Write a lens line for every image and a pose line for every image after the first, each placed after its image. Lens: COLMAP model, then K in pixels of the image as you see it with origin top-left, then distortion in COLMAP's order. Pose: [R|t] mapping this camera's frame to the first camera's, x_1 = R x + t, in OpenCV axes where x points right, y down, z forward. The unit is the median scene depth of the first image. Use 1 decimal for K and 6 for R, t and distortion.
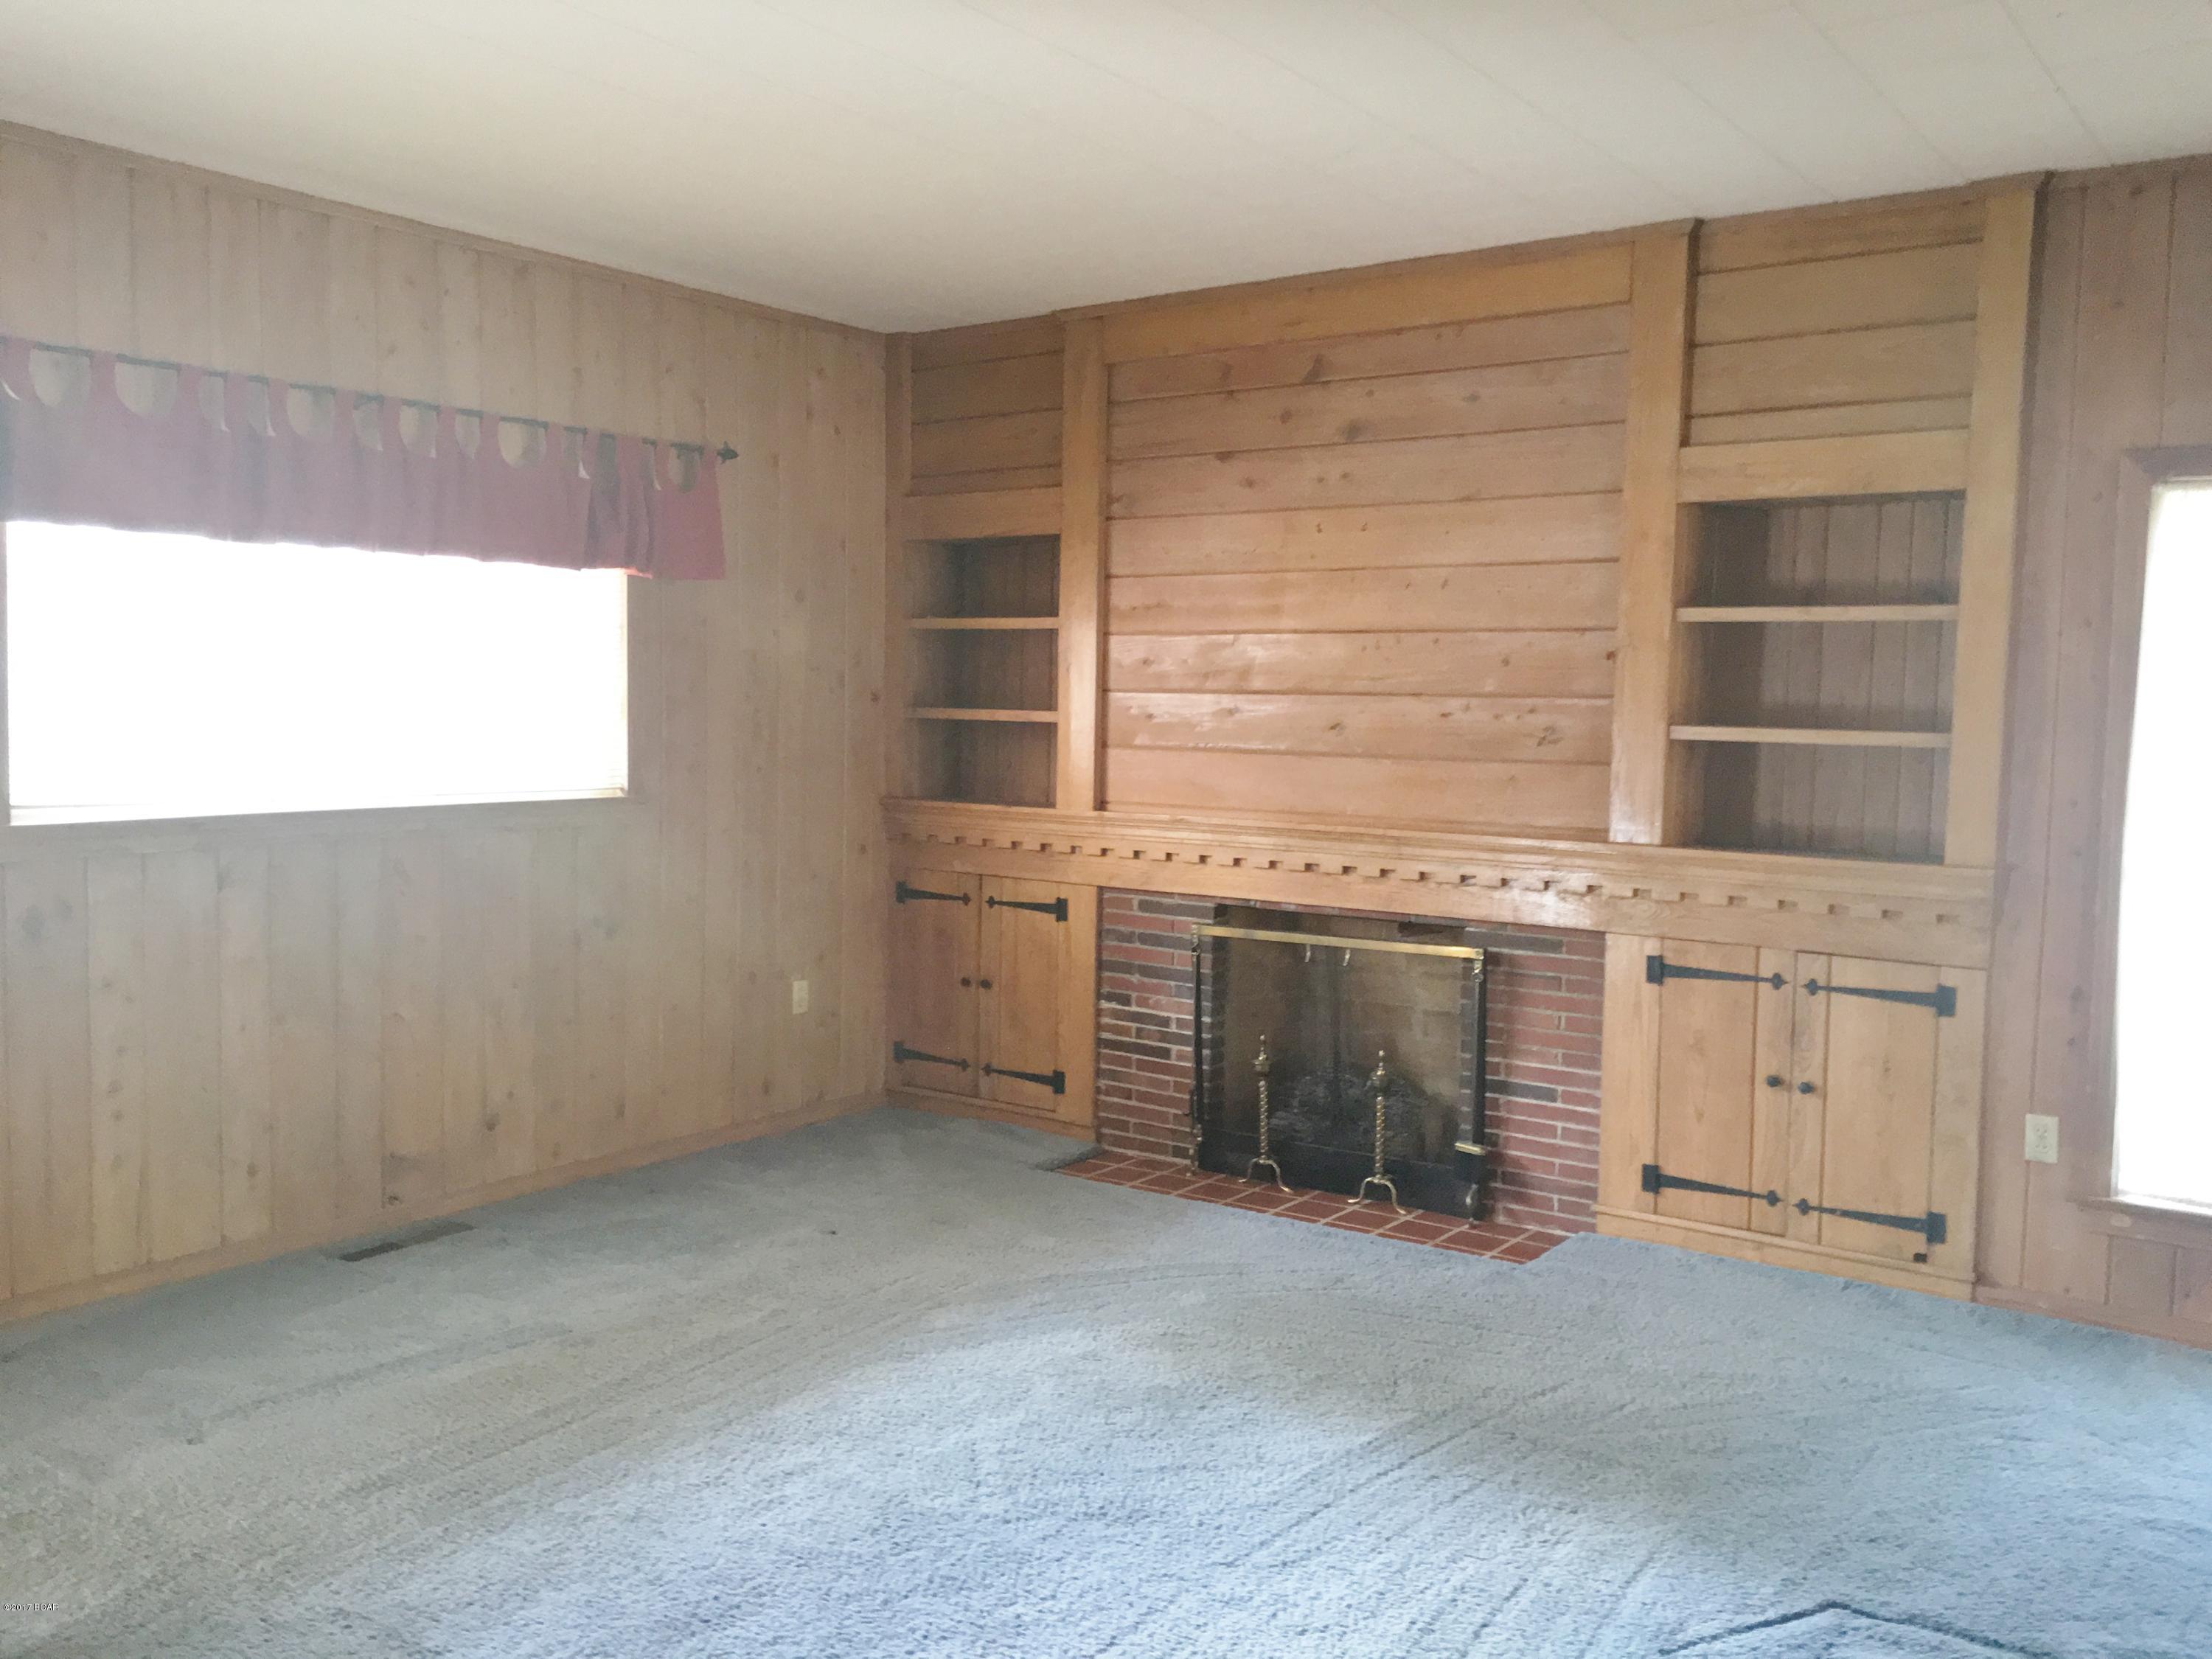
lens RADIAL K [[1892.2, 0, 1096.0], [0, 1892.2, 833.8], [0, 0, 1]] dist [0.078963, -0.111034]
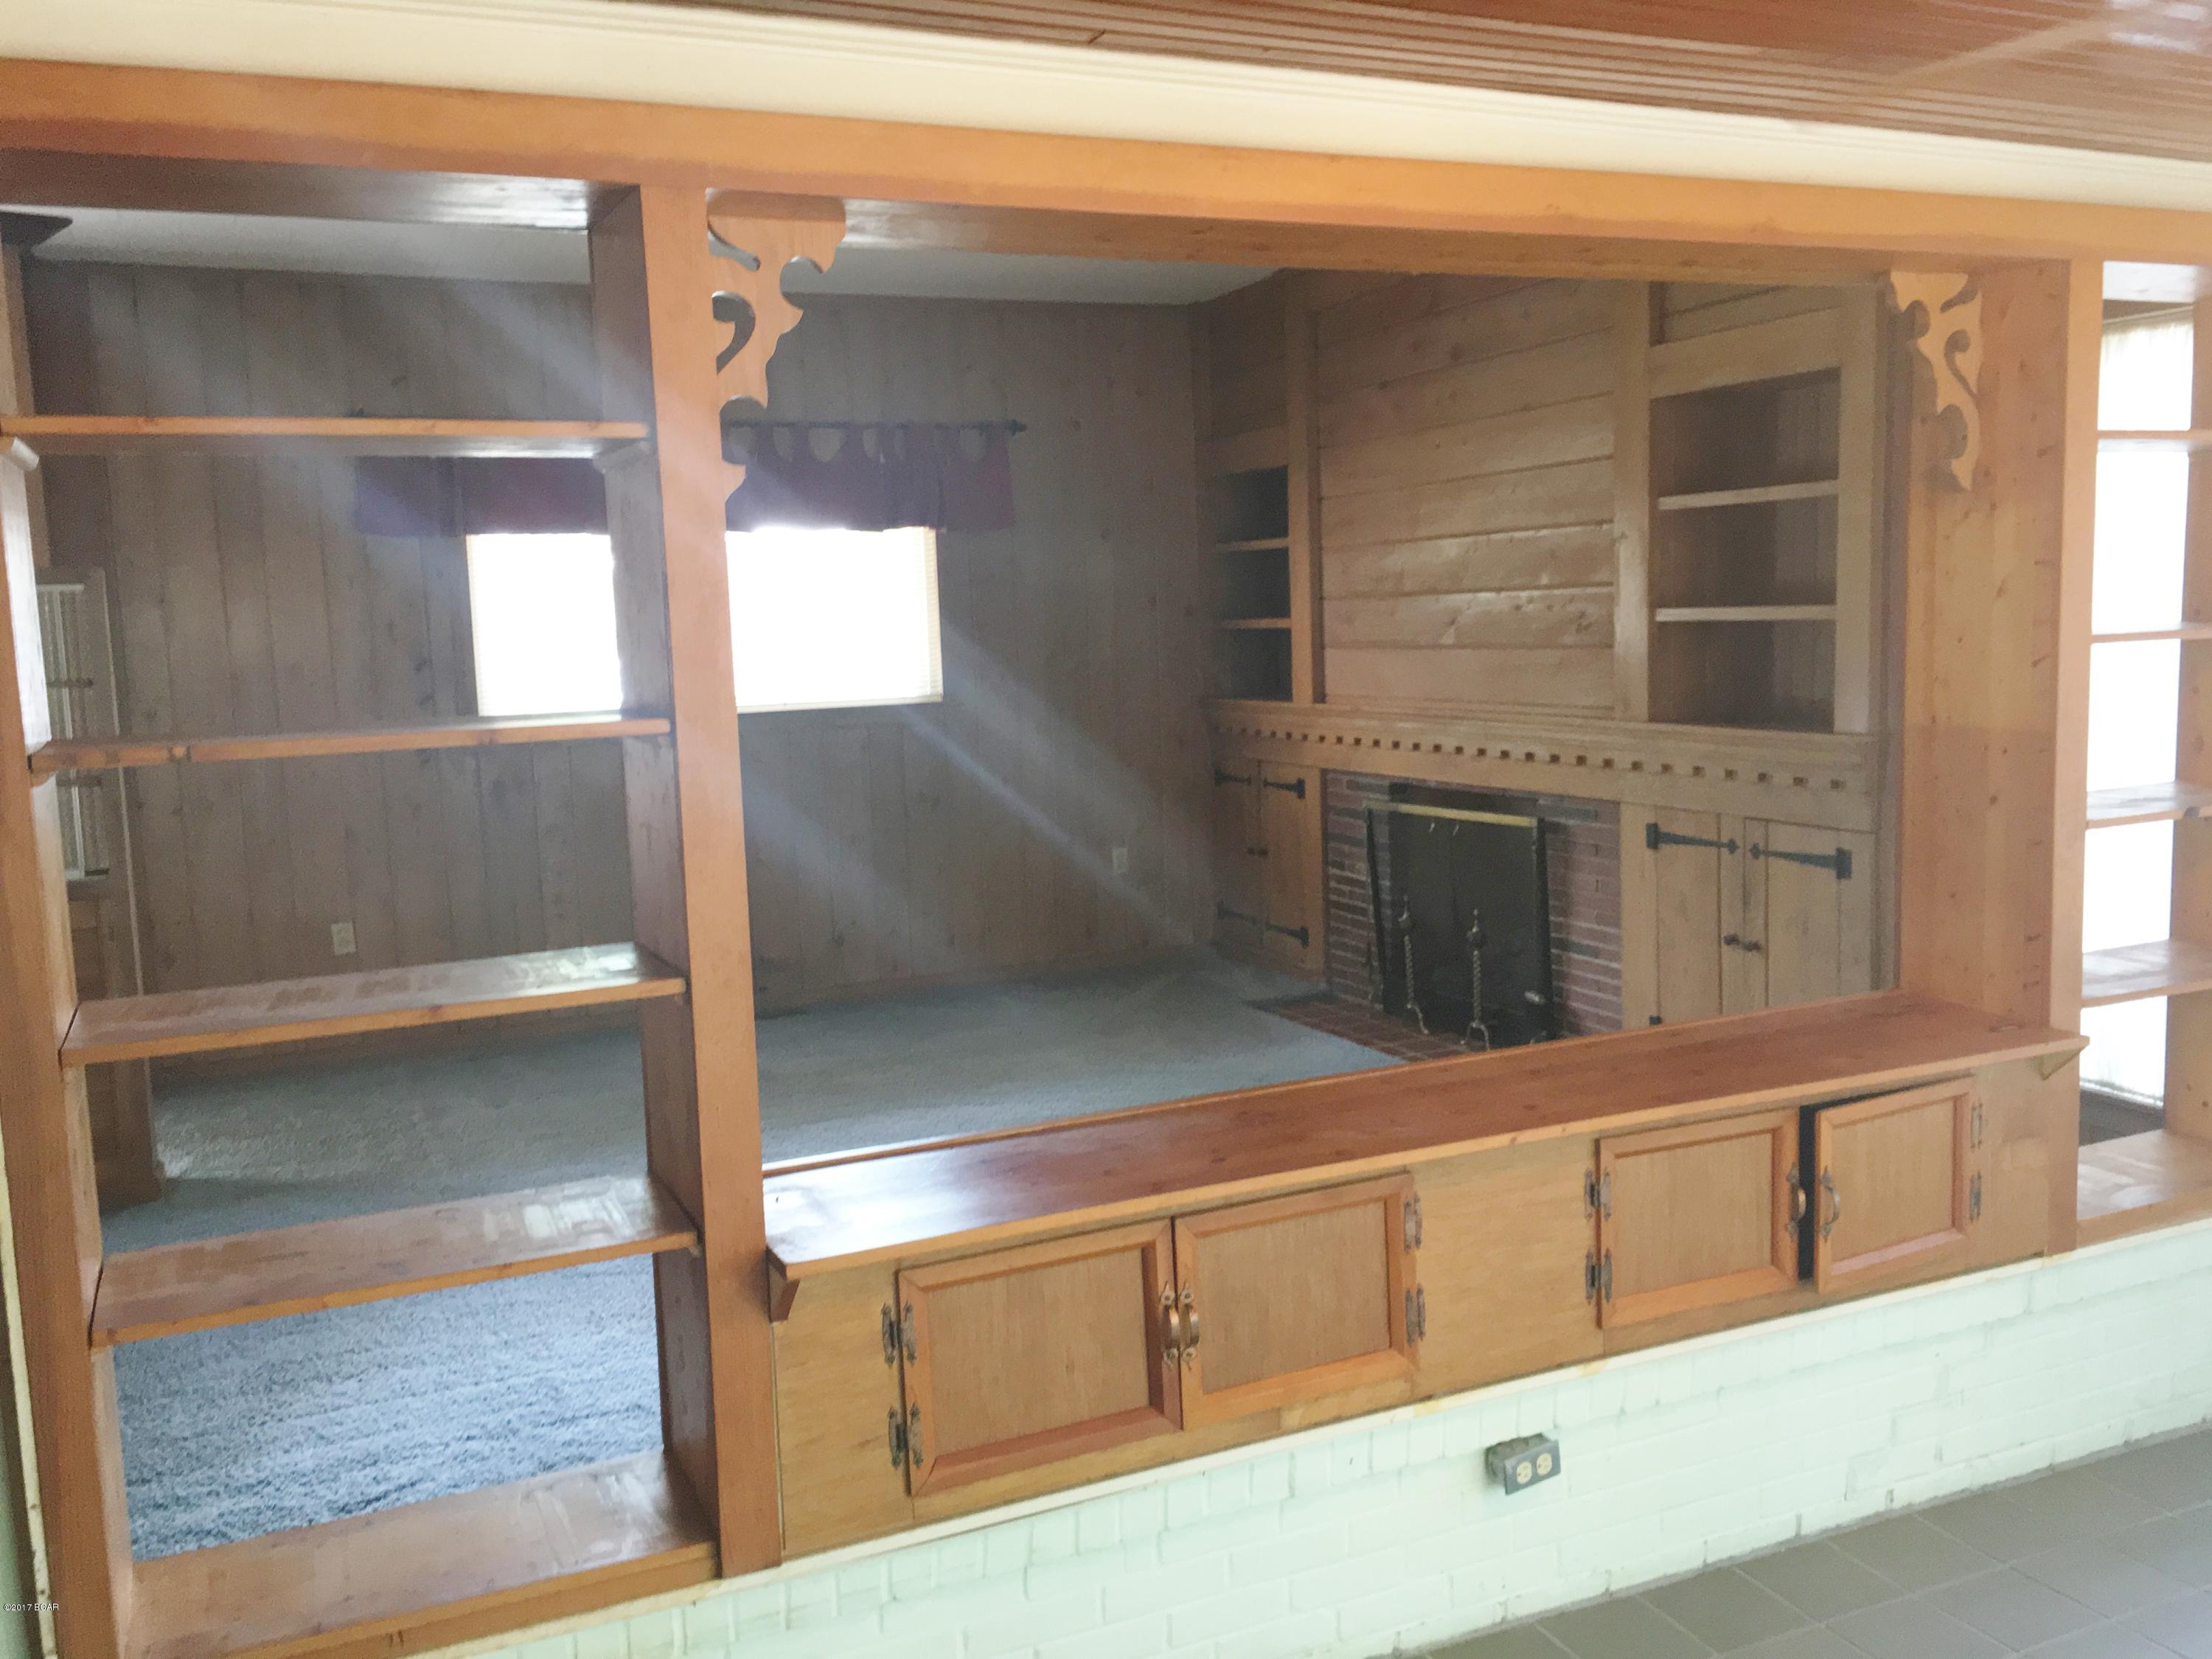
lens RADIAL K [[1892.2, 0, 1096.0], [0, 1892.2, 837.3], [0, 0, 1]] dist [0.078963, -0.111034]
pose [[0.866144, 0.010045, -0.499693, 0.514619], [0.014811, 0.998843, 0.045752, 0.016383], [0.499575, -0.047029, 0.864993, -0.083247]]
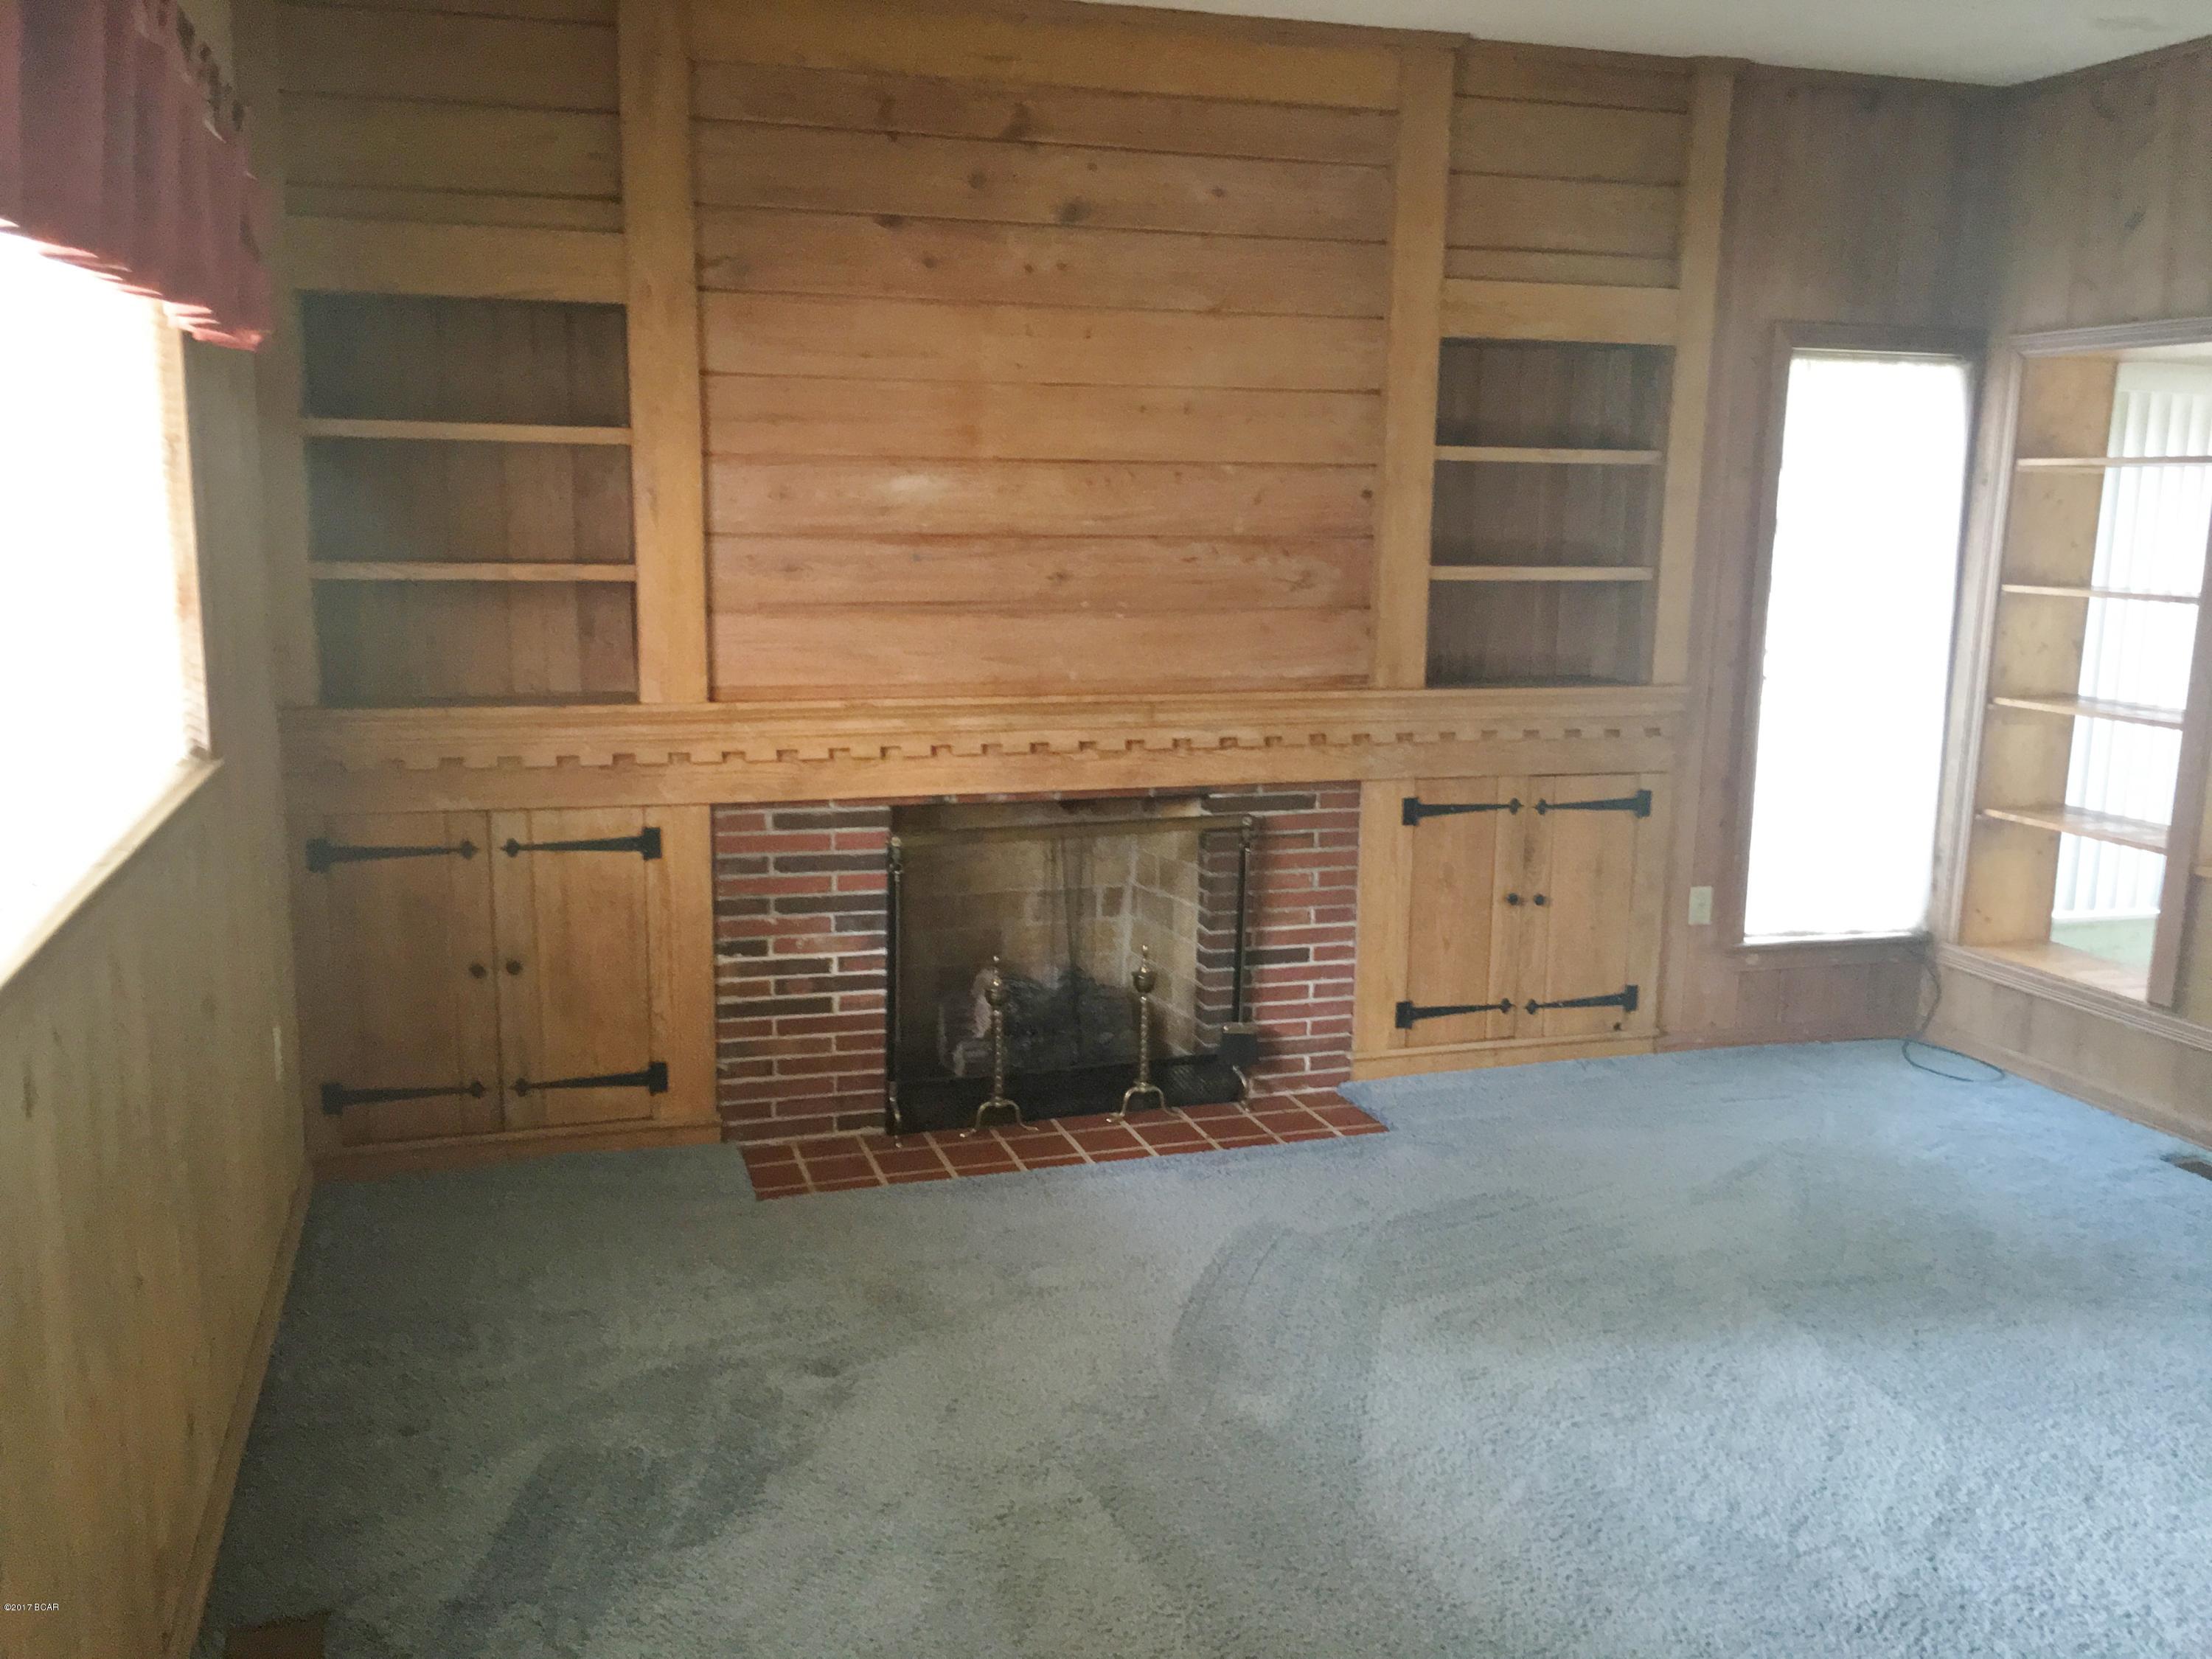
lens RADIAL K [[1892.2, 0, 1096.5], [0, 1892.2, 833.3], [0, 0, 1]] dist [0.078963, -0.111034]
pose [[0.595303, -0.152232, 0.788949, -0.548076], [0.055991, 0.987361, 0.148269, -0.068900], [-0.801548, -0.044091, 0.596302, 0.492184]]
